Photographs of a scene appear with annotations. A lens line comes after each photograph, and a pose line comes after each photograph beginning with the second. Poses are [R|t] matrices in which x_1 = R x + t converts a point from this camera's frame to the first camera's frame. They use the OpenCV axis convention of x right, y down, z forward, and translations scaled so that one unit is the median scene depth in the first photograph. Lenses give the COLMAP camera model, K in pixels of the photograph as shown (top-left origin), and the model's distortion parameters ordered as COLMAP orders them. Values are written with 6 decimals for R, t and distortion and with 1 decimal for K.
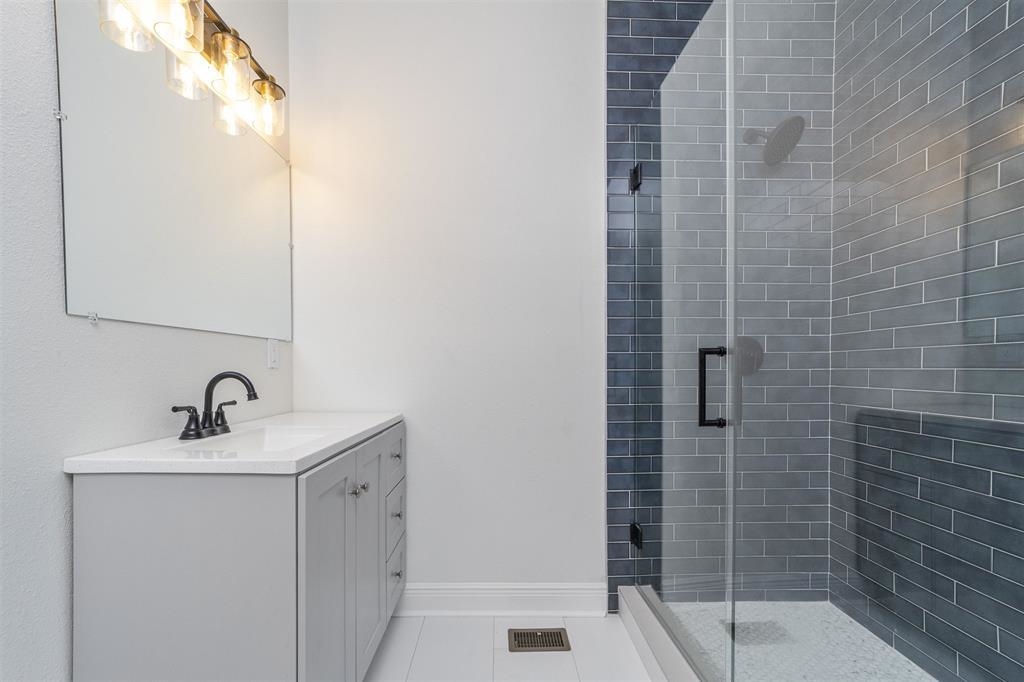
lens RADIAL K [[395.2, 0, 513.1], [0, 395.2, 384.9], [0, 0, 1]] dist [-0.012458, 0.007359]
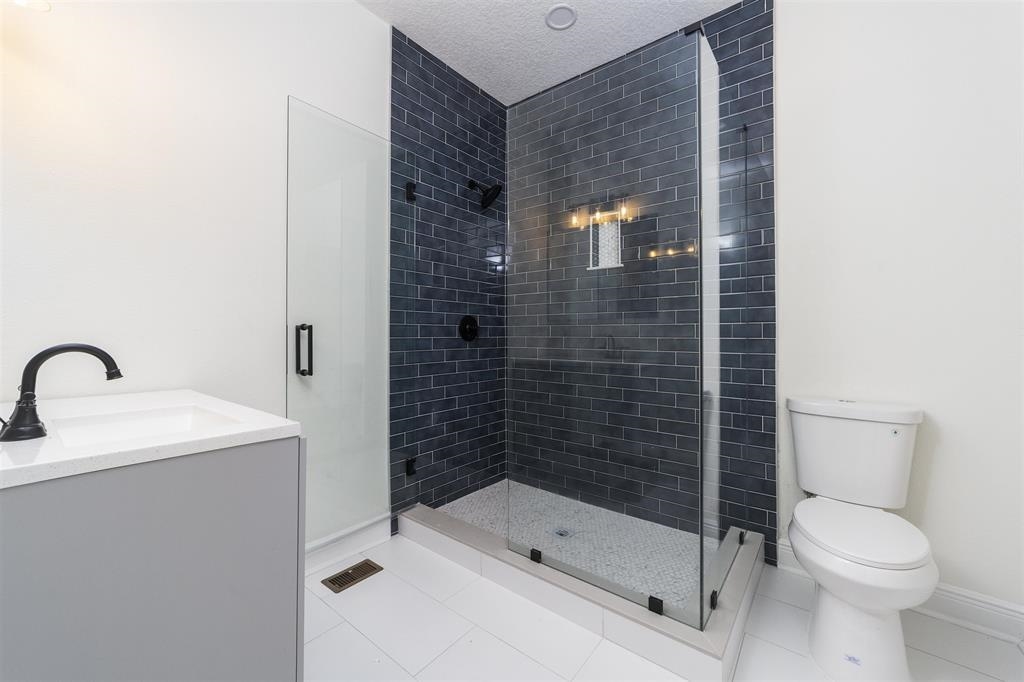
lens RADIAL K [[394.0, 0, 510.2], [0, 394.0, 340.4], [0, 0, 1]] dist [-0.016983, 0.007703]
pose [[0.645073, -0.006641, 0.764092, -0.463141], [0.021702, 0.999718, -0.009632, -0.009369], [-0.763813, 0.022795, 0.645035, -0.086080]]
